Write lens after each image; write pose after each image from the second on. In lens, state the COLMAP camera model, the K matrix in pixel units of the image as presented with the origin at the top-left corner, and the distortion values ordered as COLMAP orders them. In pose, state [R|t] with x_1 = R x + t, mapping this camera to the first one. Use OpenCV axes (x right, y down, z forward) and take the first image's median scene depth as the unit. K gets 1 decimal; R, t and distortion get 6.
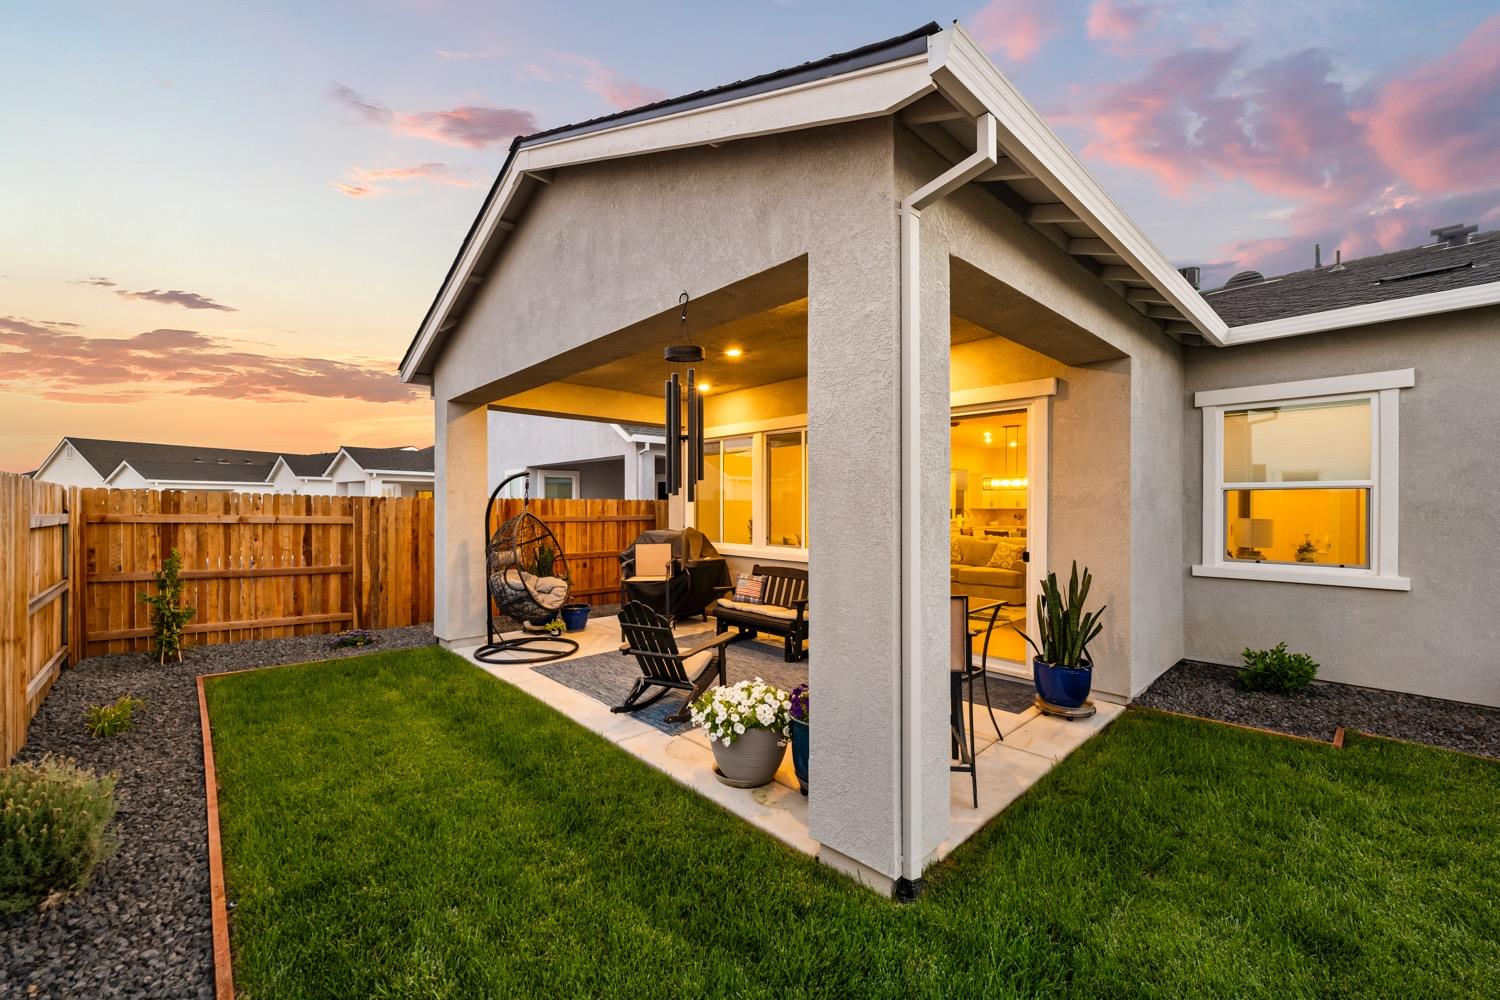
lens RADIAL K [[592.7, 0, 734.8], [0, 592.7, 508.7], [0, 0, 1]] dist [-0.000725, 0.000051]
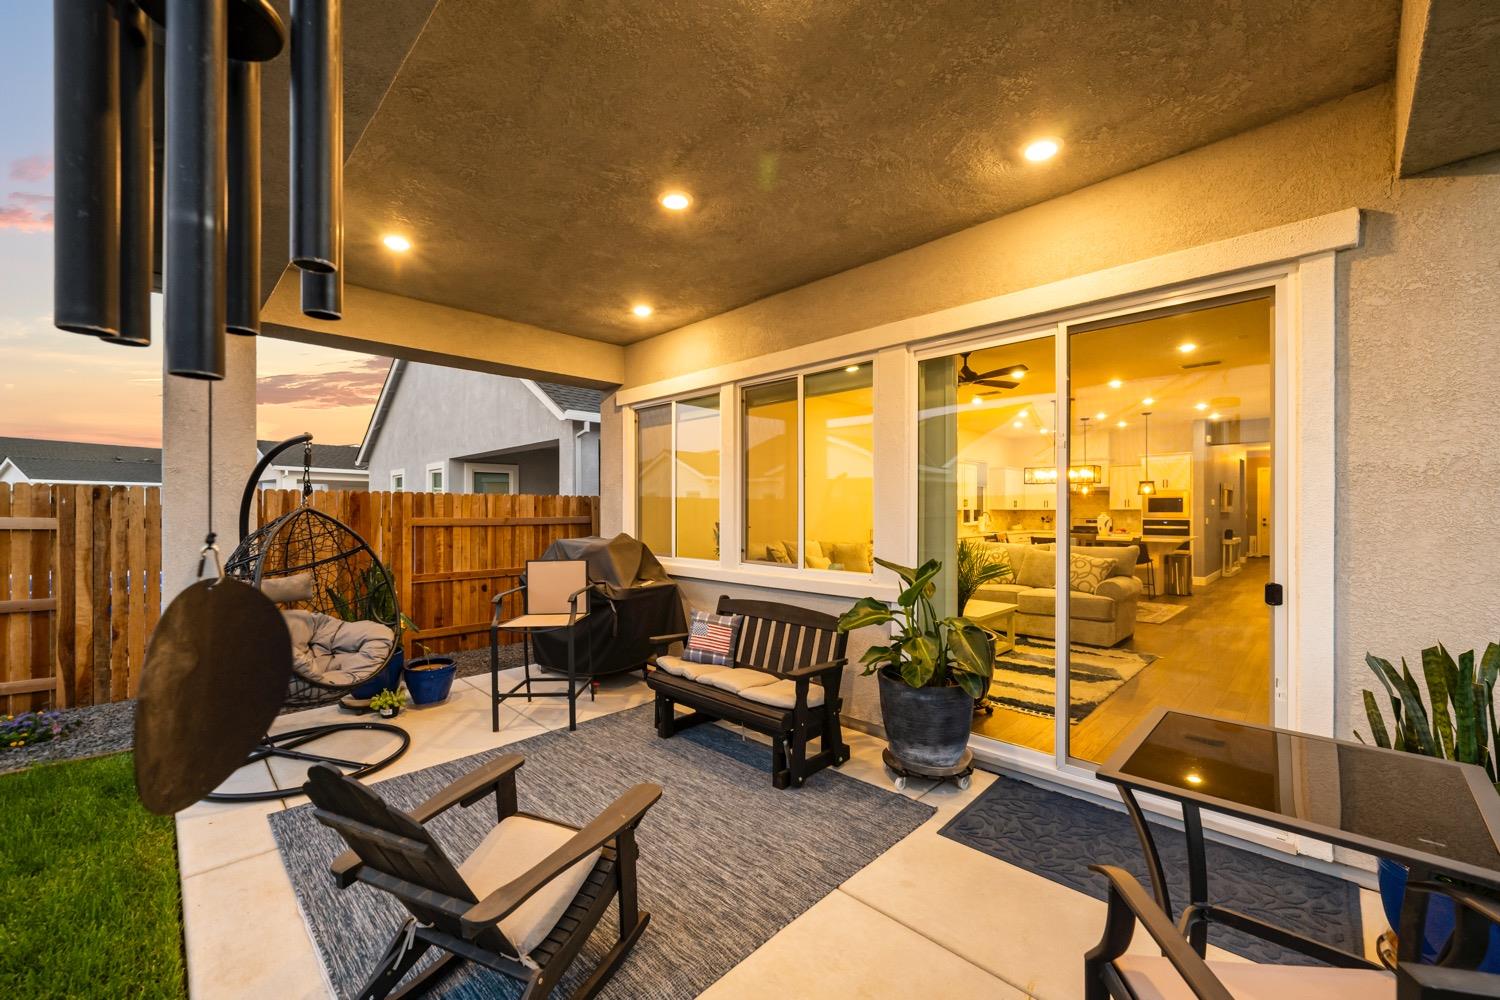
lens RADIAL K [[592.7, 0, 745.8], [0, 592.7, 502.8], [0, 0, 1]] dist [-0.000725, 0.000051]
pose [[0.998686, -0.000415, 0.051246, 0.026040], [0.001385, 0.999821, -0.018879, 0.010788], [-0.051229, 0.018926, 0.998508, 0.372054]]
